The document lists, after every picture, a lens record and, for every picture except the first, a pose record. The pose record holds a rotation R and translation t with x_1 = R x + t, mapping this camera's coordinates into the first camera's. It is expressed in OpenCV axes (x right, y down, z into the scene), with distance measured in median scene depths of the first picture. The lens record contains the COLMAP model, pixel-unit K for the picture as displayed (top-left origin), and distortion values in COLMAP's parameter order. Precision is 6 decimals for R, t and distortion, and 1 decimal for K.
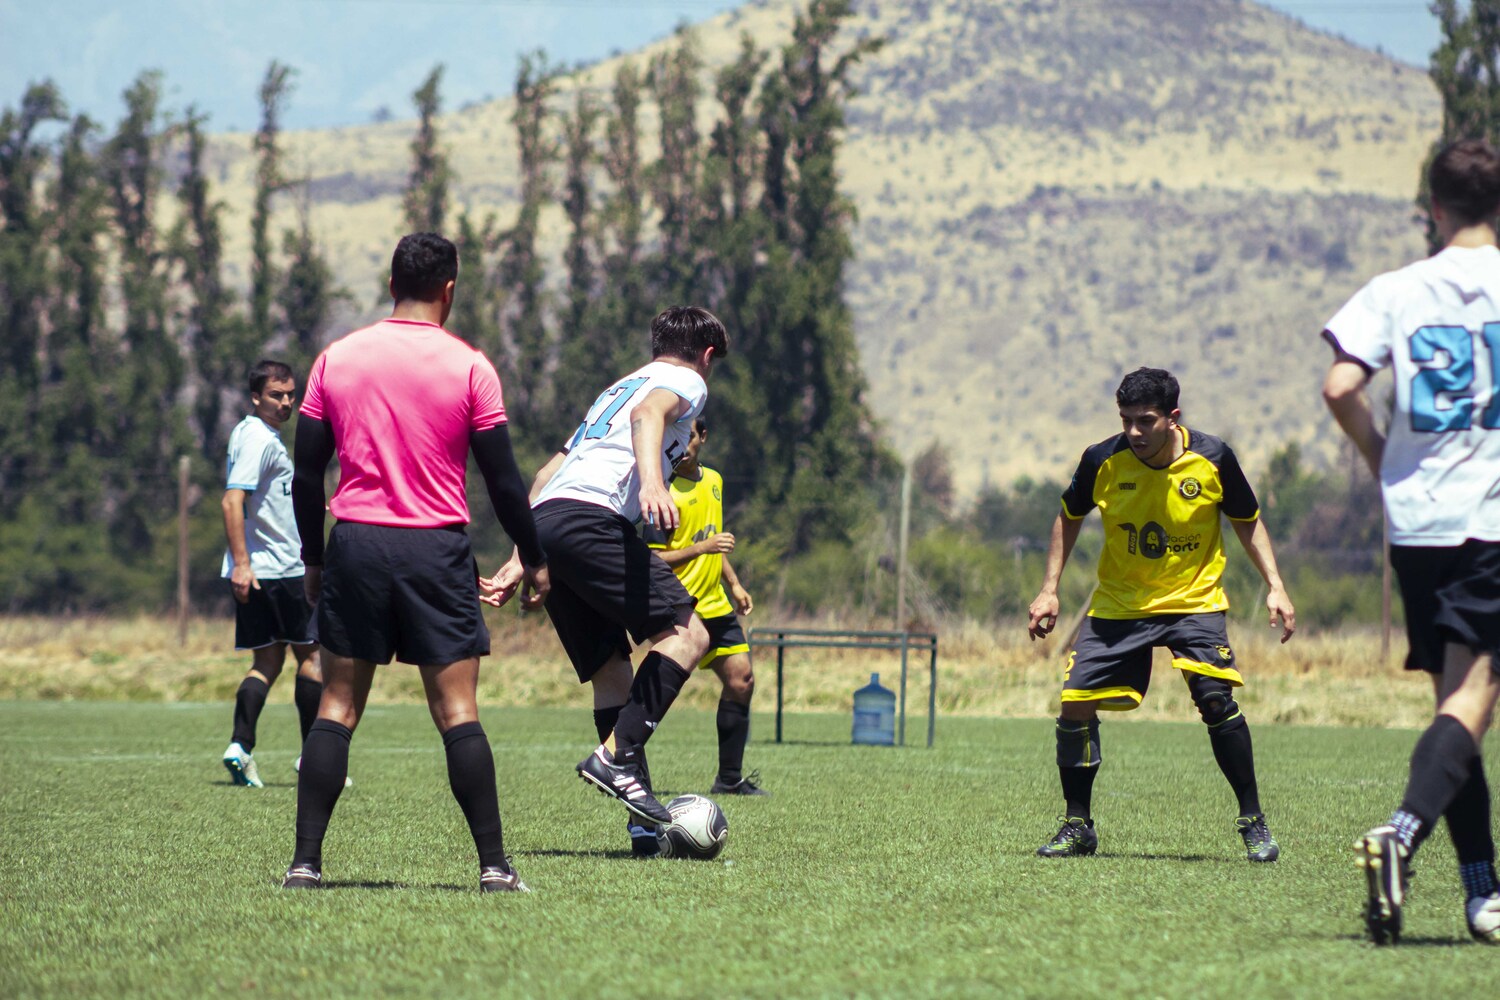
lens RADIAL K [[5766.1, 0, 748.7], [0, 5766.1, 501.4], [0, 0, 1]] dist [0.290696, 0.000000]
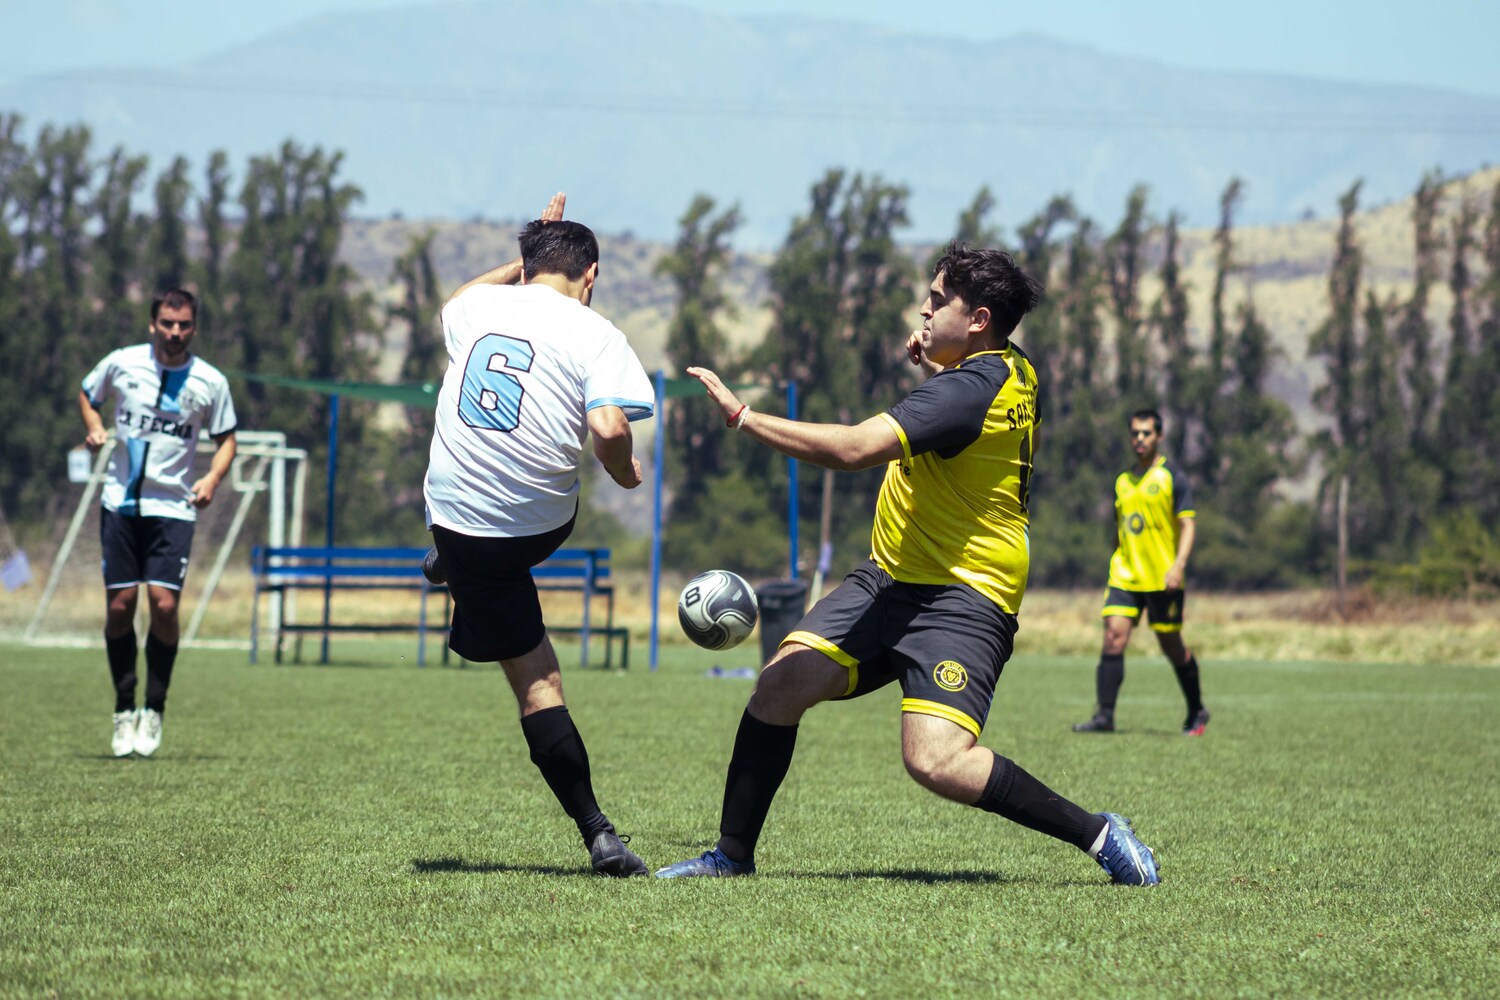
lens RADIAL K [[5591.5, 0, 750.8], [0, 5591.5, 495.9], [0, 0, 1]] dist [-0.615706, 0.000000]
pose [[0.968366, -0.001334, -0.249532, 0.129710], [-0.002555, 0.999880, -0.015260, 0.017190], [0.249523, 0.015415, 0.968246, -0.262383]]
